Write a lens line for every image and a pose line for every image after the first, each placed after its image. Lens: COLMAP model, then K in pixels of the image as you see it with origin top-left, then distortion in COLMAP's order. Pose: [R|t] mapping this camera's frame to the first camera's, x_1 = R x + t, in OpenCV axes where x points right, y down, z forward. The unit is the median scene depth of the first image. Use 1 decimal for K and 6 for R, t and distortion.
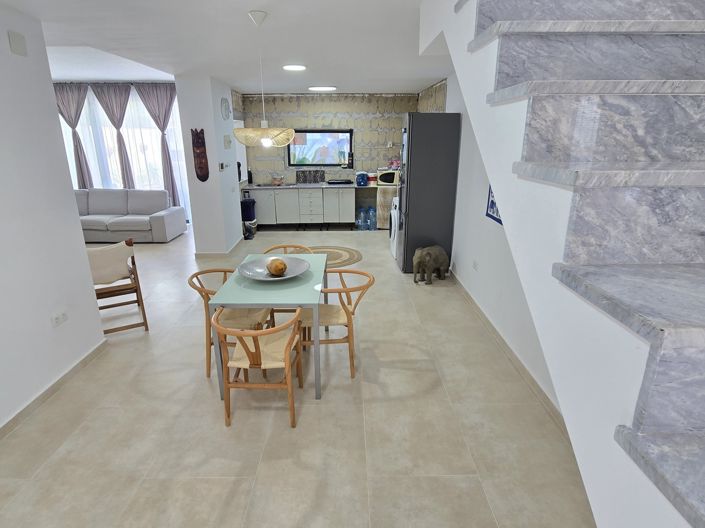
lens RADIAL K [[401.8, 0, 352.9], [0, 401.8, 265.8], [0, 0, 1]] dist [-0.001439, -0.003053]
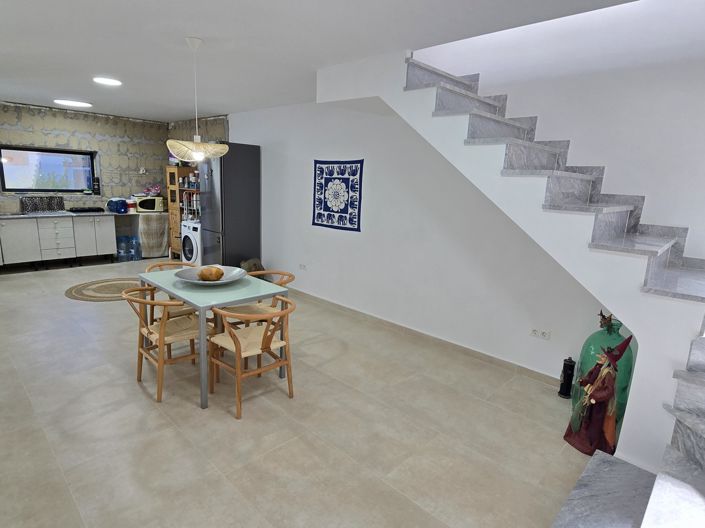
lens RADIAL K [[401.8, 0, 352.9], [0, 401.8, 265.8], [0, 0, 1]] dist [-0.001439, -0.003053]
pose [[0.701193, -0.113777, 0.703835, -0.263692], [0.173909, 0.984661, -0.014082, 0.024204], [-0.691437, 0.132277, 0.710224, 0.000175]]
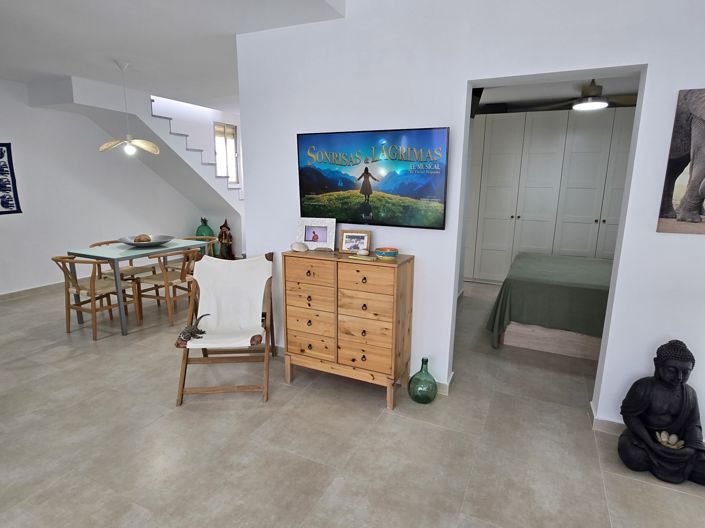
lens RADIAL K [[401.8, 0, 352.9], [0, 401.8, 265.8], [0, 0, 1]] dist [-0.001439, -0.003053]
pose [[-0.895896, -0.104644, 0.431764, -0.568015], [0.122829, 0.875637, 0.467089, -0.188225], [-0.426947, 0.471496, -0.771627, 0.711613]]
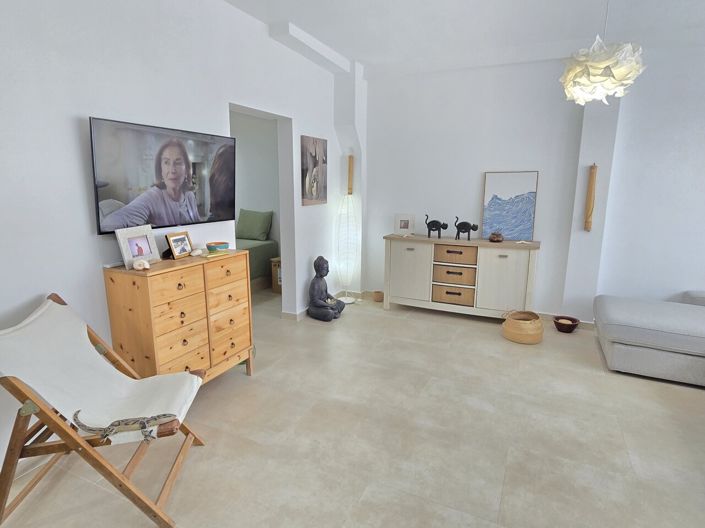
lens RADIAL K [[401.8, 0, 352.9], [0, 401.8, 265.8], [0, 0, 1]] dist [-0.001439, -0.003053]
pose [[-0.435444, 0.177852, -0.882472, -0.173607], [-0.283987, 0.903094, 0.322137, -0.174957], [0.854248, 0.390884, -0.342739, 0.673769]]
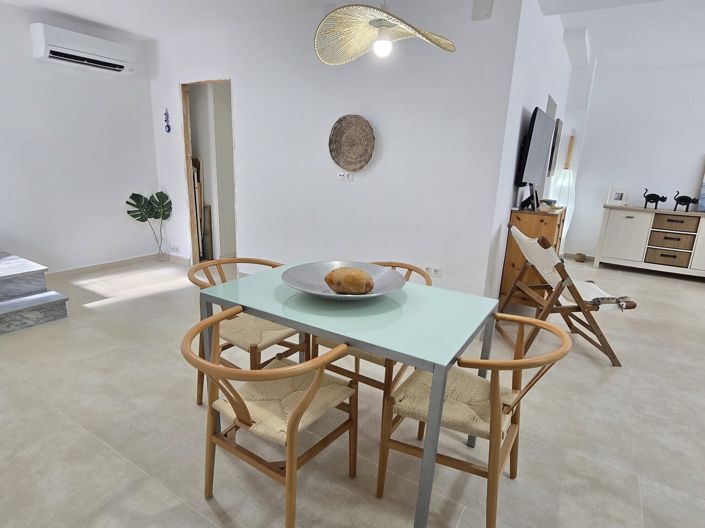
lens RADIAL K [[401.8, 0, 352.9], [0, 401.8, 265.8], [0, 0, 1]] dist [-0.001439, -0.003053]
pose [[-0.540287, 0.192236, -0.819229, 0.105794], [-0.296130, 0.867843, 0.398944, -0.096514], [0.787653, 0.458142, -0.411957, 0.487629]]
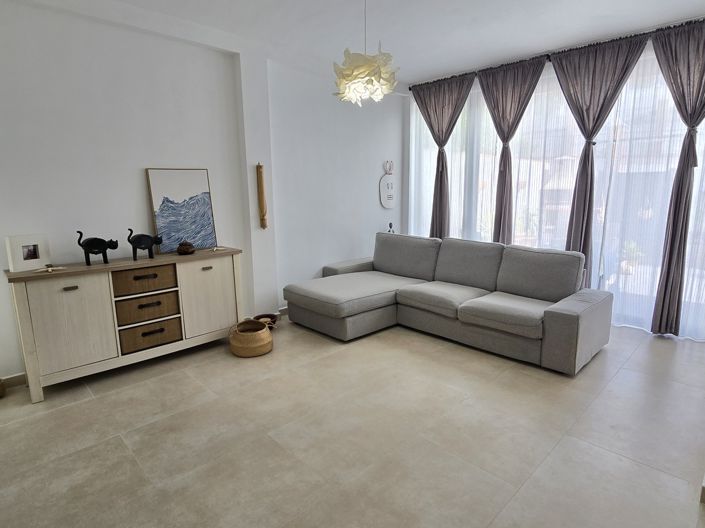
lens RADIAL K [[401.8, 0, 352.9], [0, 401.8, 265.8], [0, 0, 1]] dist [-0.001439, -0.003053]
pose [[0.693618, 0.124405, -0.709520, -0.297599], [-0.211559, 0.976718, -0.035562, -0.095141], [0.688576, 0.174772, 0.703788, 0.458637]]
